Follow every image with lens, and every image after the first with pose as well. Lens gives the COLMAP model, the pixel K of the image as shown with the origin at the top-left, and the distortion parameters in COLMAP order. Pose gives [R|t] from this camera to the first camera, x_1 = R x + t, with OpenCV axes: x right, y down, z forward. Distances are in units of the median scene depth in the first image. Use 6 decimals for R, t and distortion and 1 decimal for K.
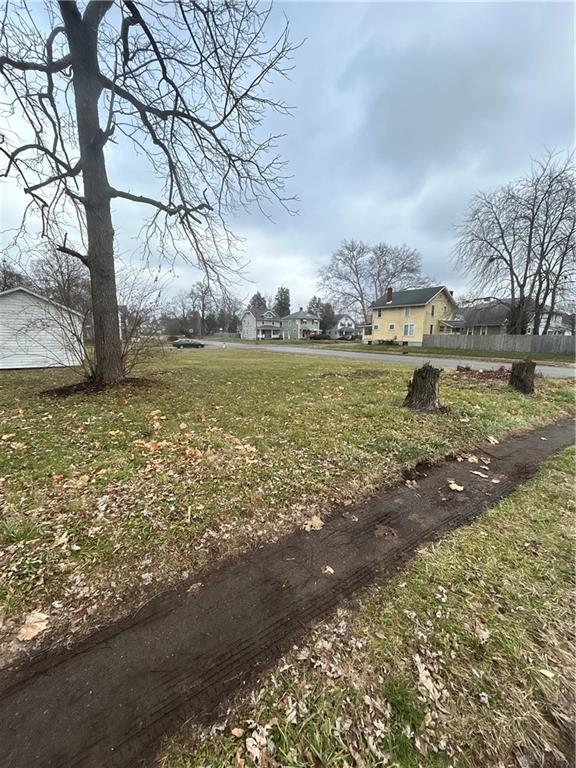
lens RADIAL K [[306.0, 0, 288.5], [0, 306.0, 383.8], [0, 0, 1]] dist [-0.002834, 0.001343]
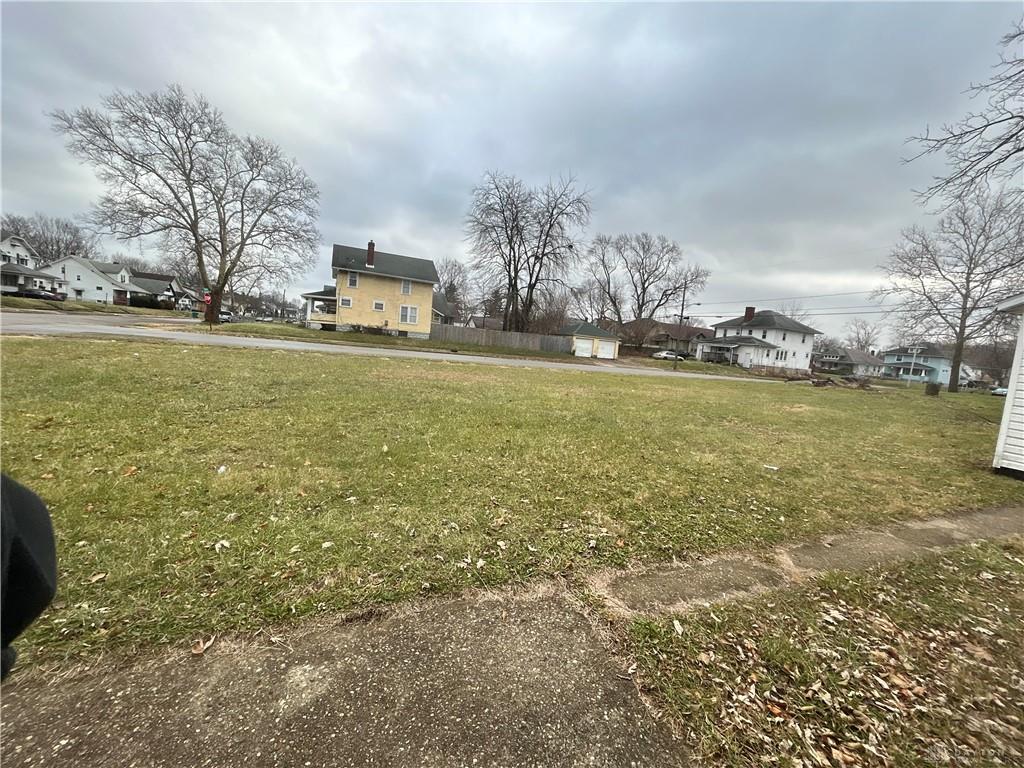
lens RADIAL K [[408.0, 0, 513.6], [0, 408.0, 384.7], [0, 0, 1]] dist [-0.002834, 0.001343]
pose [[0.209040, -0.095246, 0.973258, -2.113807], [0.059979, 0.994621, 0.084454, -0.371091], [-0.976066, 0.040720, 0.213628, 2.623212]]
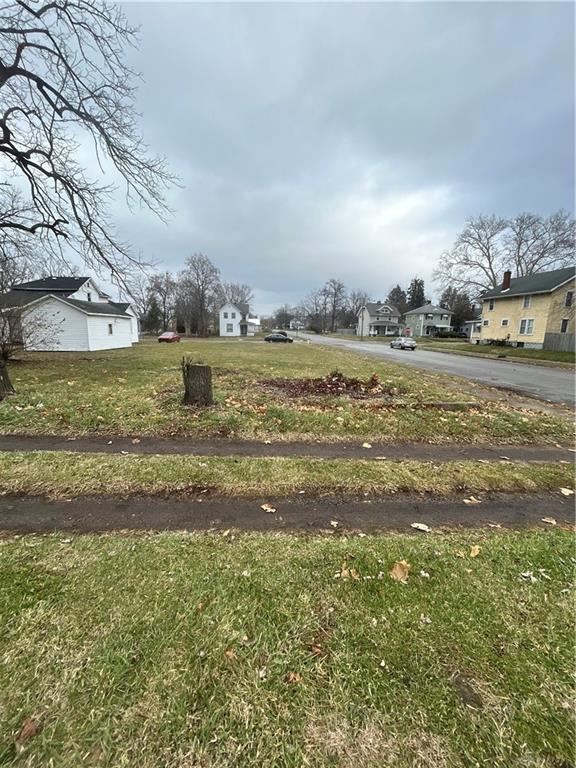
lens RADIAL K [[306.0, 0, 290.0], [0, 306.0, 382.8], [0, 0, 1]] dist [-0.002834, 0.001343]
pose [[0.884319, 0.088772, -0.458366, 1.073666], [-0.084646, 0.995972, 0.029583, -0.057288], [0.459146, 0.012639, 0.888271, 0.339239]]
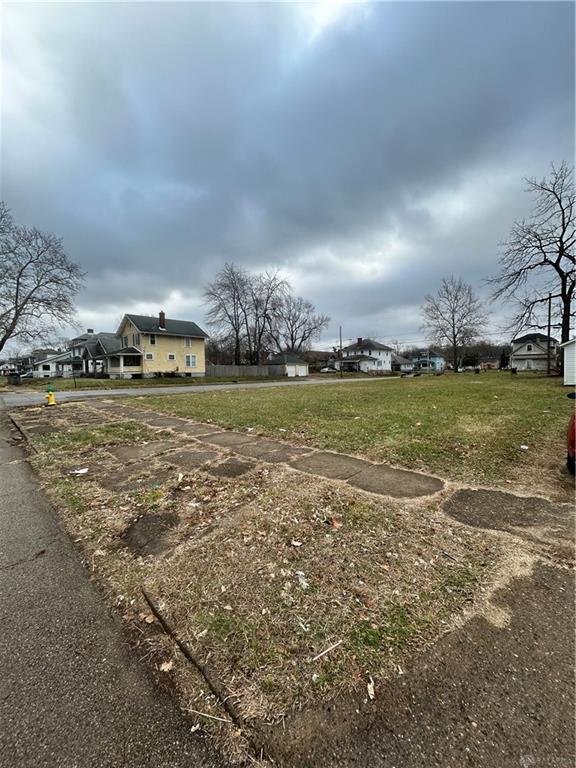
lens RADIAL K [[306.0, 0, 289.2], [0, 306.0, 382.1], [0, 0, 1]] dist [-0.002834, 0.001343]
pose [[-0.208160, -0.039596, 0.977293, -2.862162], [0.167204, 0.983032, 0.075443, -0.591508], [-0.963697, 0.179111, -0.198007, 4.087484]]
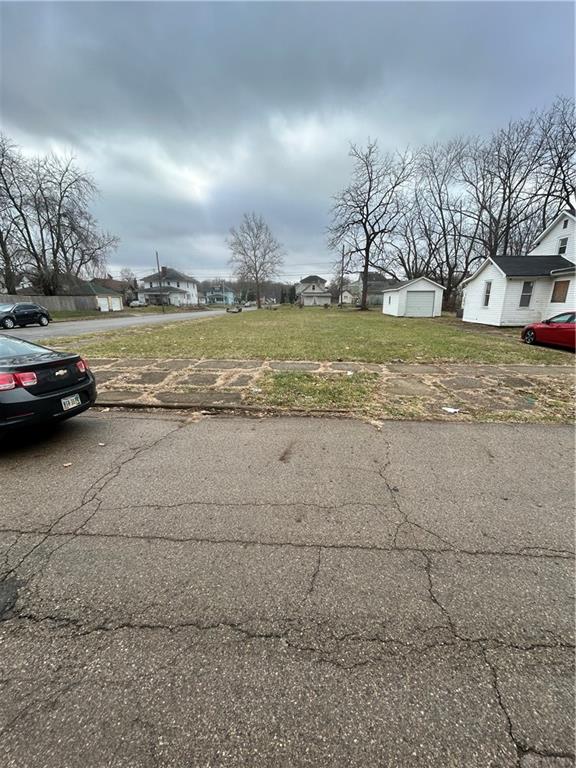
lens RADIAL K [[306.0, 0, 286.4], [0, 306.0, 385.2], [0, 0, 1]] dist [-0.002834, 0.001343]
pose [[-0.791019, -0.163662, 0.589494, -2.317767], [0.094303, 0.919421, 0.381801, -0.738740], [-0.604480, 0.357603, -0.711846, 4.951266]]
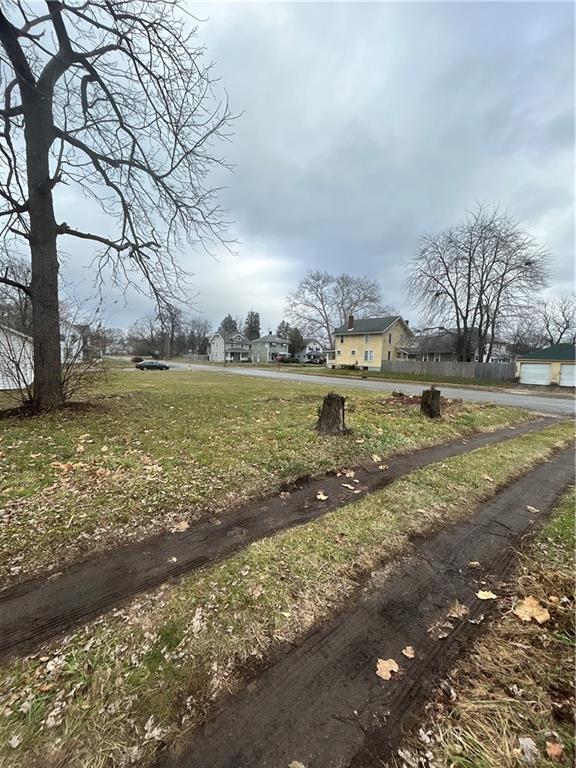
lens RADIAL K [[306.0, 0, 288.2], [0, 306.0, 384.0], [0, 0, 1]] dist [-0.002834, 0.001343]
pose [[0.995904, 0.008391, 0.090025, 0.102819], [-0.001897, 0.997405, -0.071976, -0.007547], [-0.090395, 0.071510, 0.993335, -0.077939]]
